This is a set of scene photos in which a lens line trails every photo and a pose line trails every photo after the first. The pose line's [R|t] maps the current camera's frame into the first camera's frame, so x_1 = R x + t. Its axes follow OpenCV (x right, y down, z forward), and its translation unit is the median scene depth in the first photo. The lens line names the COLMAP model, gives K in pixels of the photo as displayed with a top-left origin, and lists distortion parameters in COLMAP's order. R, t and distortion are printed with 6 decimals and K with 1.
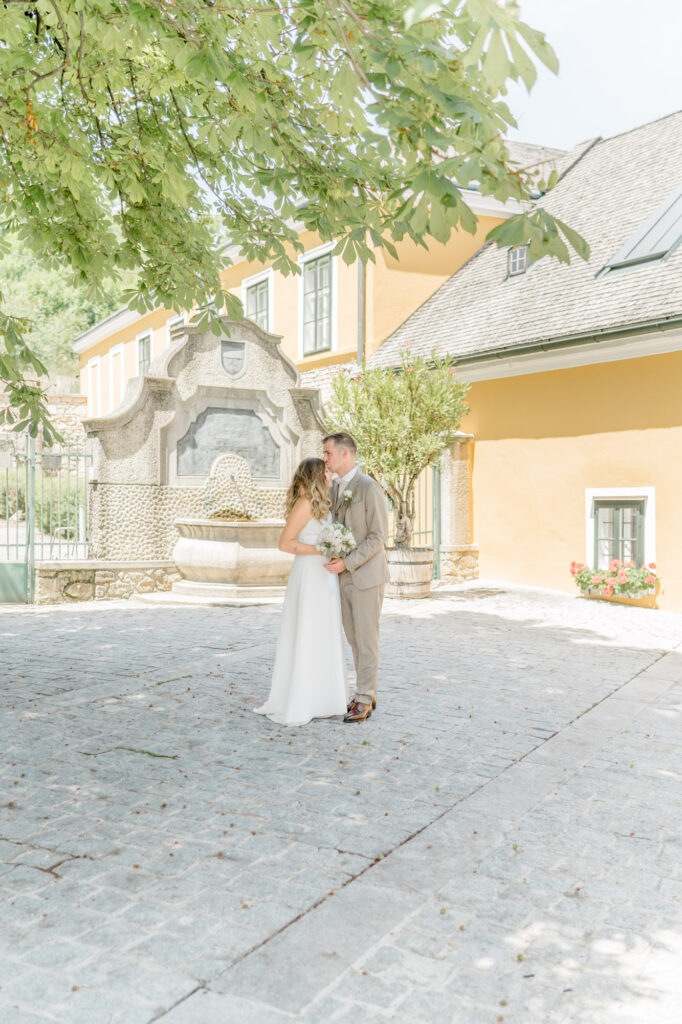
lens RADIAL K [[1197.6, 0, 288.2], [0, 1197.6, 611.7], [0, 0, 1]] dist [-0.029533, 0.023463]
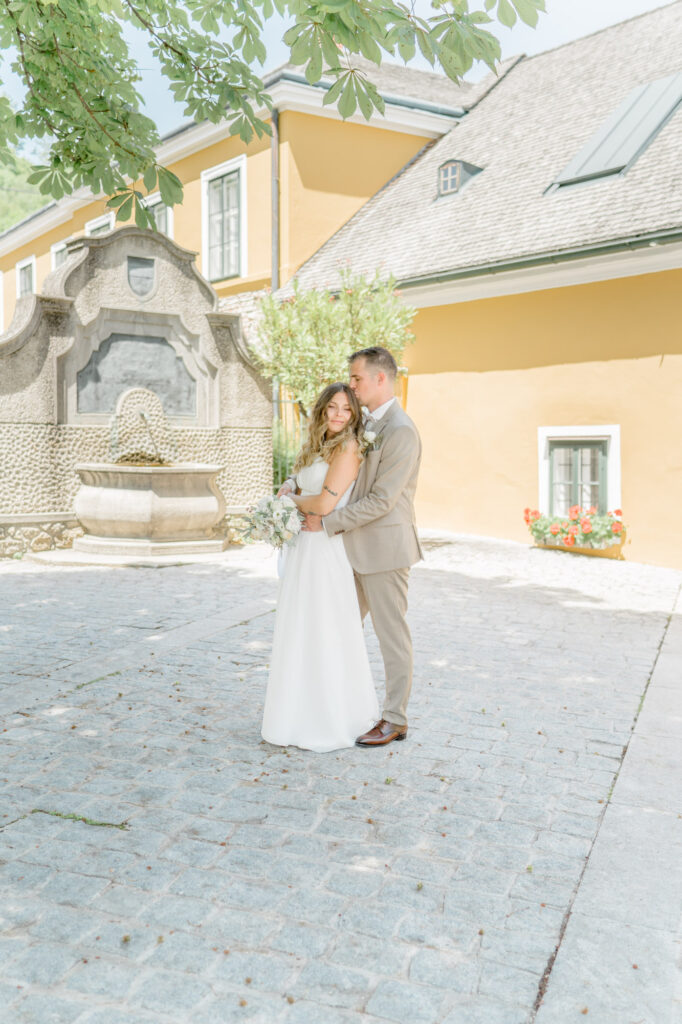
lens RADIAL K [[1142.7, 0, 329.2], [0, 1142.7, 541.8], [0, 0, 1]] dist [-0.024548, 0.044234]
pose [[0.989307, -0.016115, 0.144956, -0.035277], [0.016845, 0.999851, -0.003815, -0.016192], [-0.144873, 0.006216, 0.989431, 0.174077]]
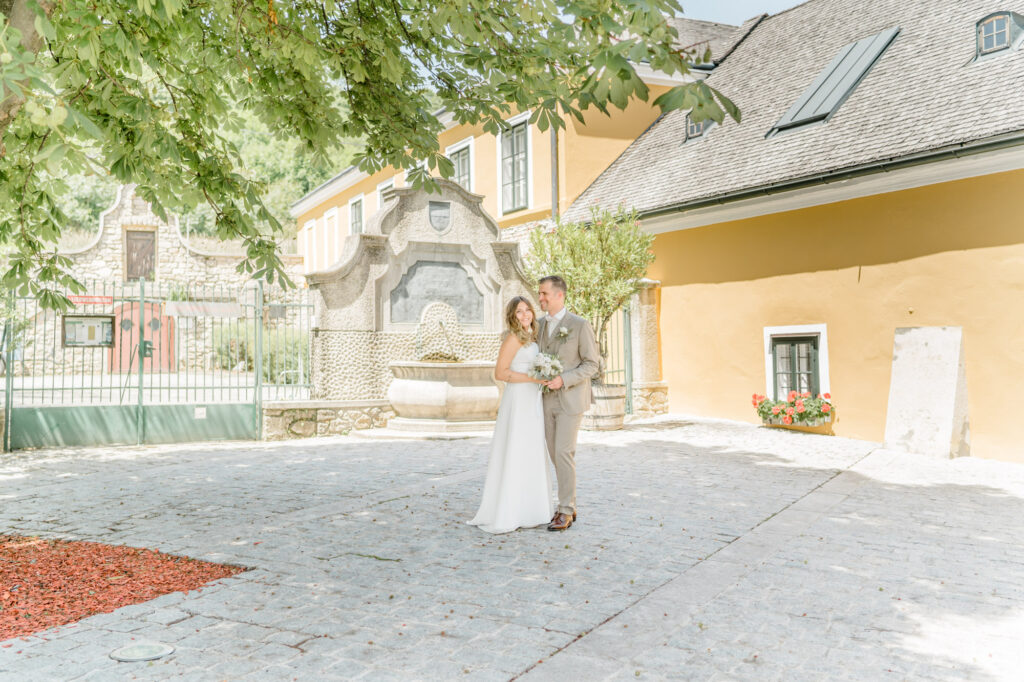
lens RADIAL K [[1142.7, 0, 469.7], [0, 1142.7, 355.5], [0, 0, 1]] dist [-0.024548, 0.044234]
pose [[0.999691, -0.018142, -0.016973, -0.002889], [0.016514, 0.995660, -0.091586, 0.014416], [0.018561, 0.091277, 0.995653, -0.043811]]
